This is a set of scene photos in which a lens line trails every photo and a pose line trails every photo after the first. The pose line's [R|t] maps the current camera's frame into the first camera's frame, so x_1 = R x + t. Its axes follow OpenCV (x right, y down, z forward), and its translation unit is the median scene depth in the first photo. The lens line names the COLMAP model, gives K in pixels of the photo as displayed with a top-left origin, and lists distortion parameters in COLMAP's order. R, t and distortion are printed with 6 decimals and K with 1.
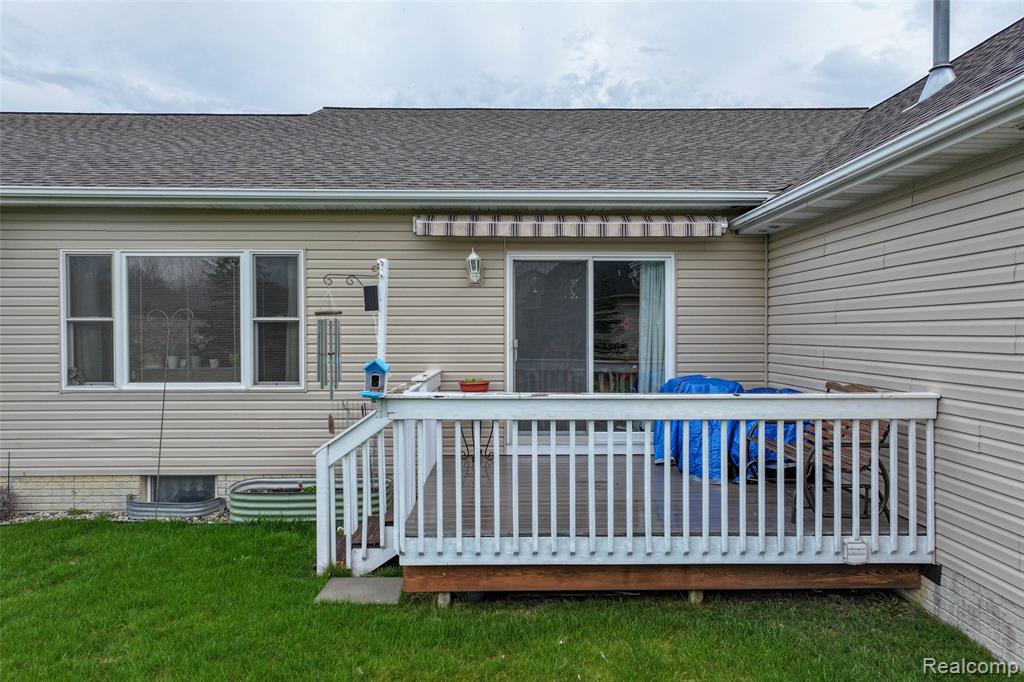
lens RADIAL K [[722.1, 0, 511.2], [0, 722.1, 336.5], [0, 0, 1]] dist [-0.005506, 0.020595]
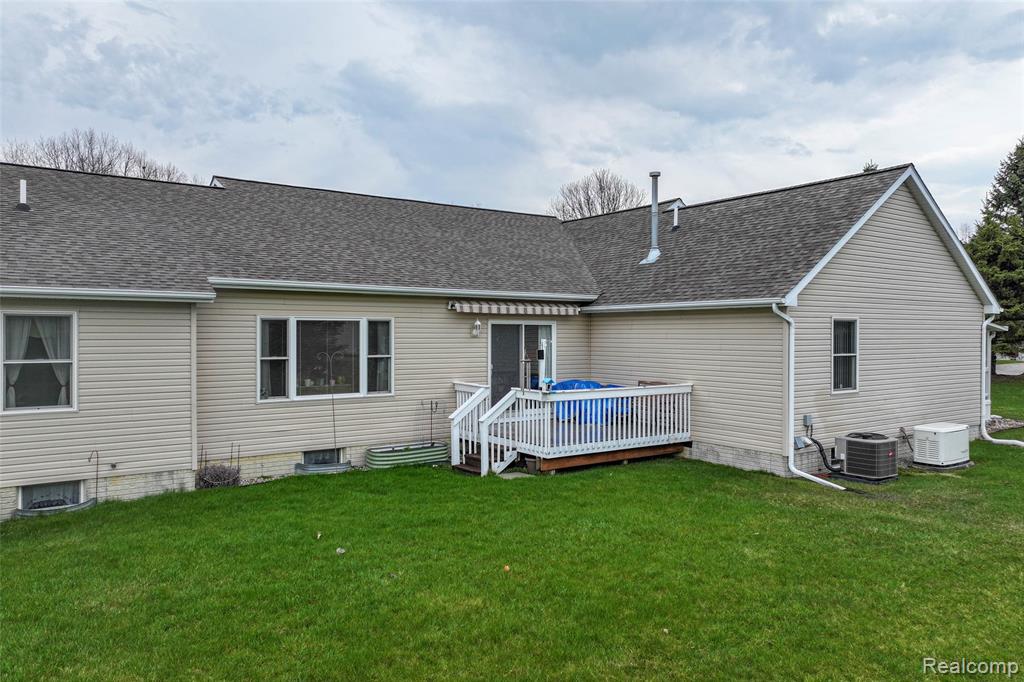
lens RADIAL K [[719.9, 0, 512.3], [0, 719.9, 341.0], [0, 0, 1]] dist [0.033197, 0.000554]
pose [[0.824943, -0.003283, 0.565207, -1.061644], [-0.000297, 0.999980, 0.006242, -0.072951], [-0.565216, -0.005317, 0.824926, -0.649343]]
